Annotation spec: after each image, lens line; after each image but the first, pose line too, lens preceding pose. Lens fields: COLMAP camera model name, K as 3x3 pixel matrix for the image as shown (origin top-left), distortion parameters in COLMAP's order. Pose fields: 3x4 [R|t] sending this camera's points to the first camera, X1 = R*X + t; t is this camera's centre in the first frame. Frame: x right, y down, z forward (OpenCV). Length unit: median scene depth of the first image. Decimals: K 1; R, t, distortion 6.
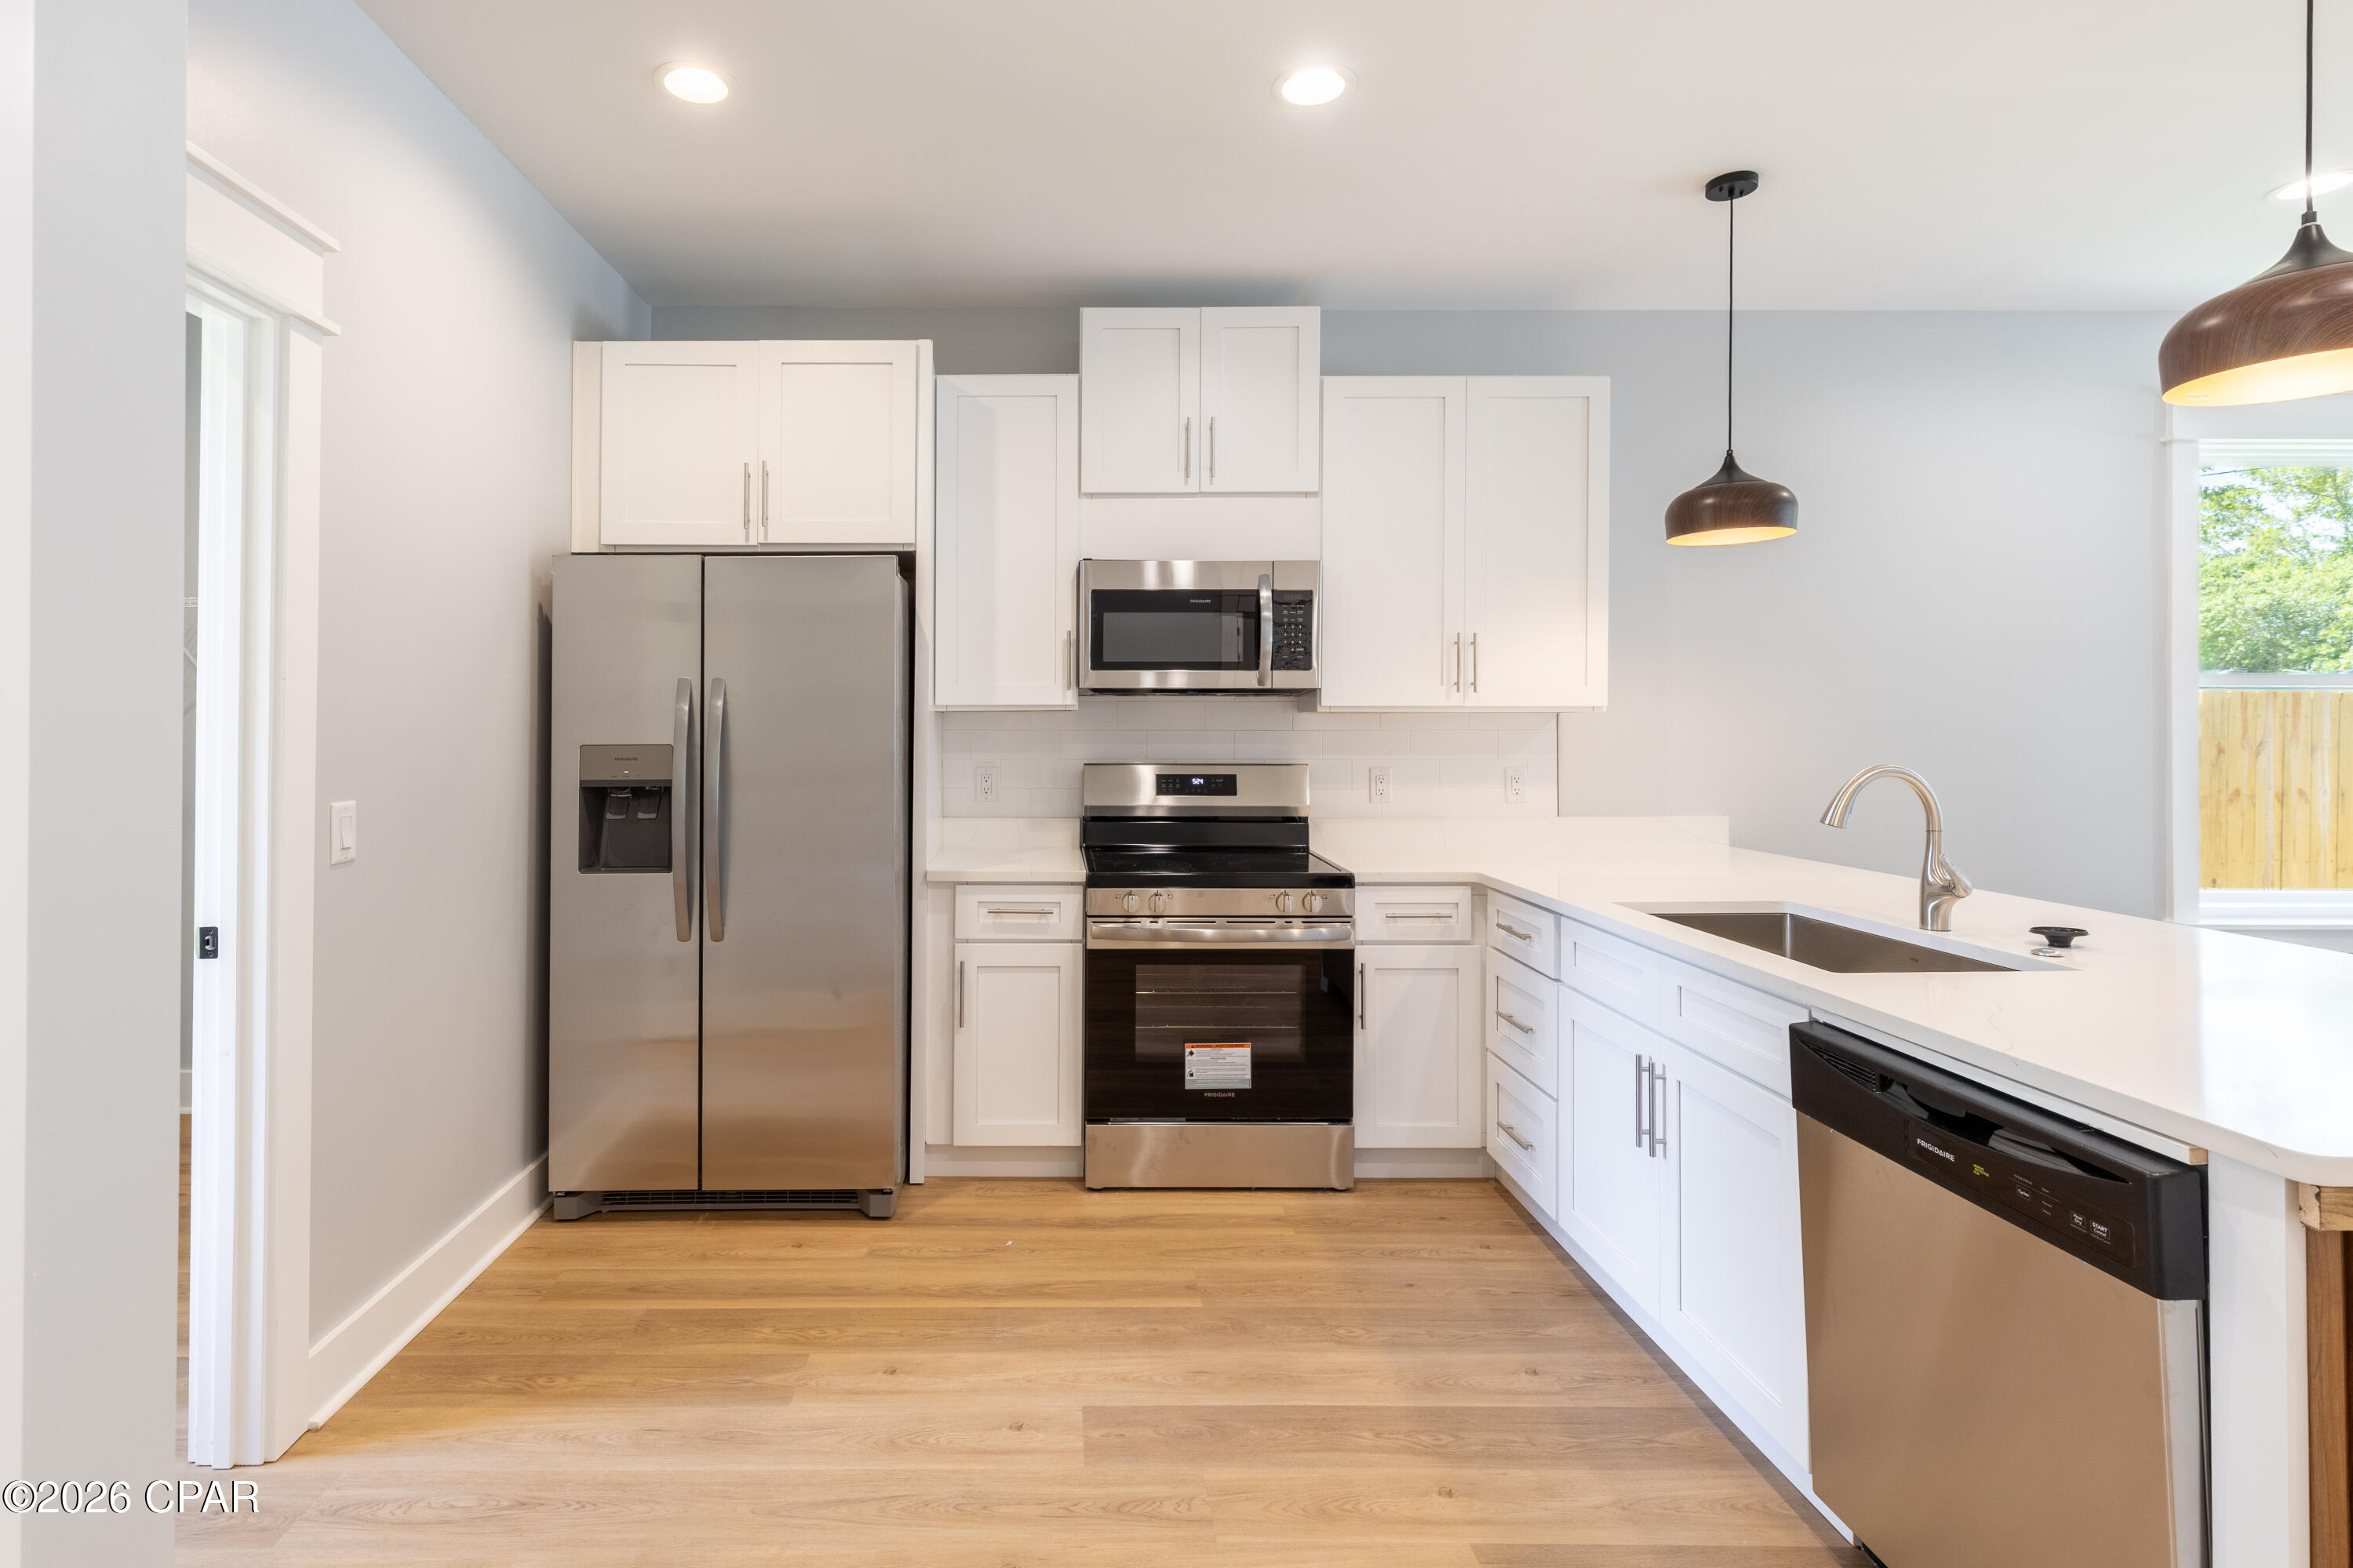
lens RADIAL K [[1115.8, 0, 1064.1], [0, 1115.8, 715.7], [0, 0, 1]] dist [-0.000748, -0.001326]
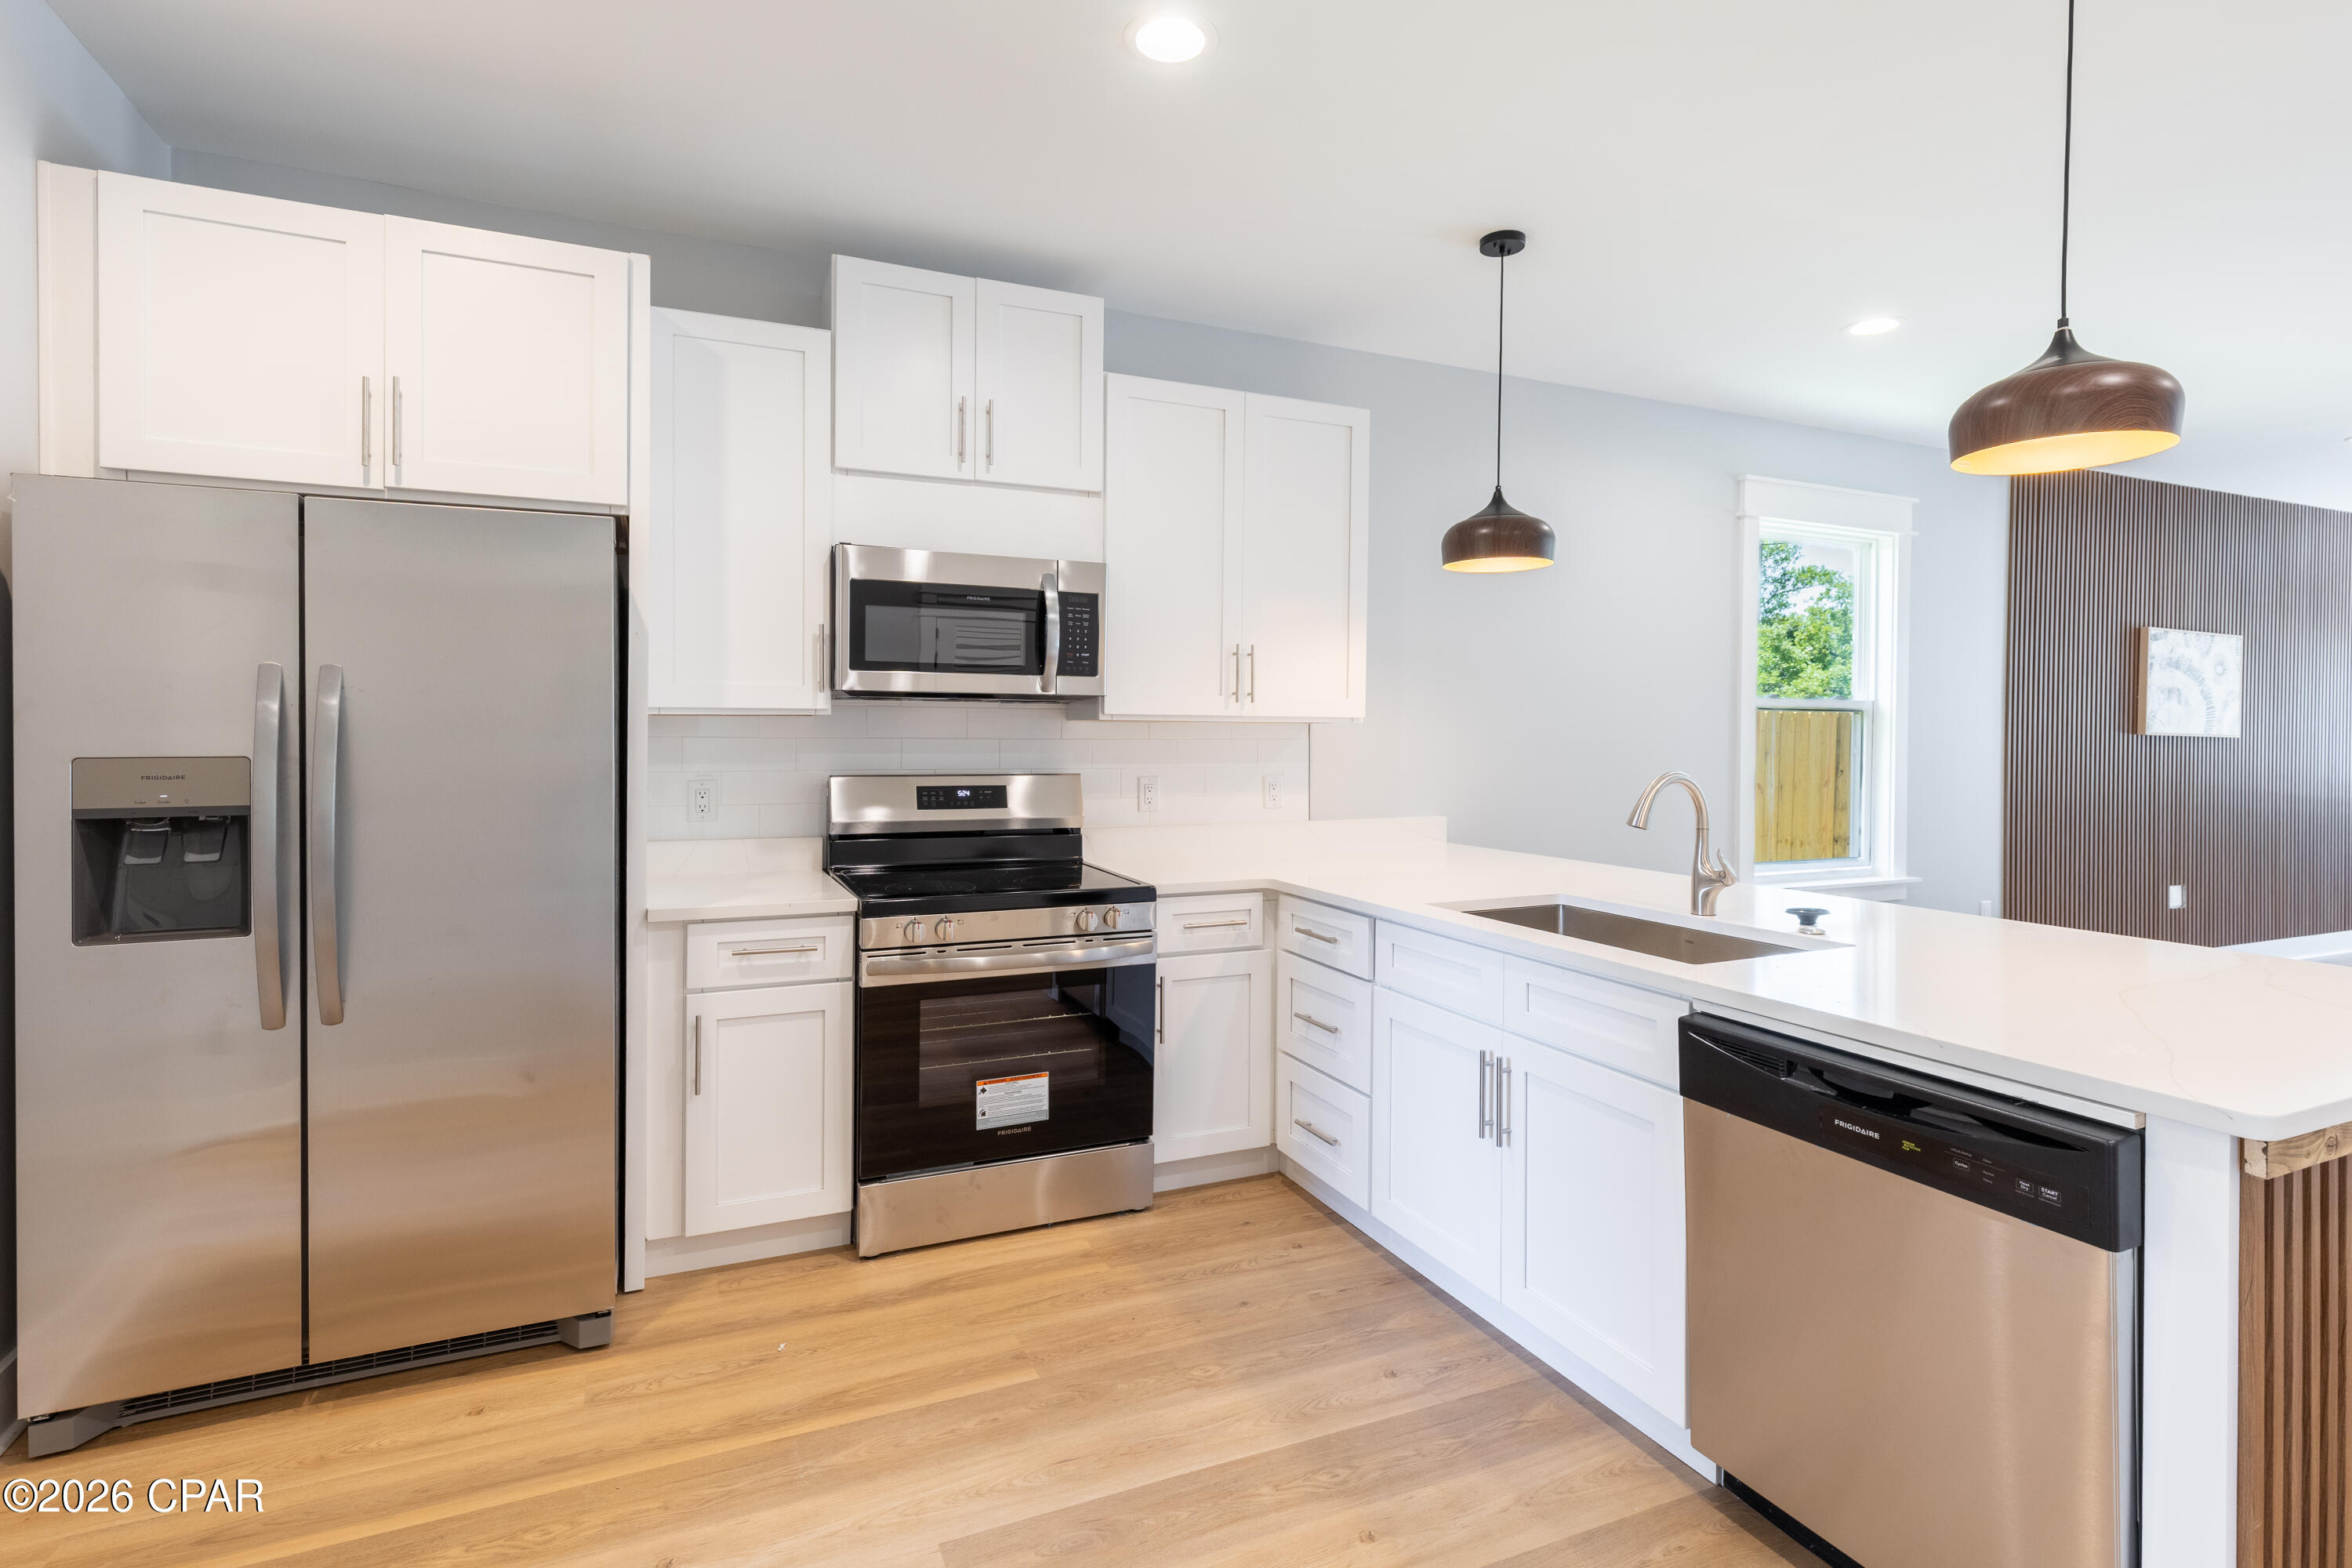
lens RADIAL K [[1058.5, 0, 1175.1], [0, 1058.5, 747.7], [0, 0, 1]] dist [0.001631, -0.000711]
pose [[0.906890, -0.000779, 0.421368, -0.116682], [-0.008970, 0.999736, 0.021154, 0.000720], [-0.421273, -0.022963, 0.906643, 0.159540]]
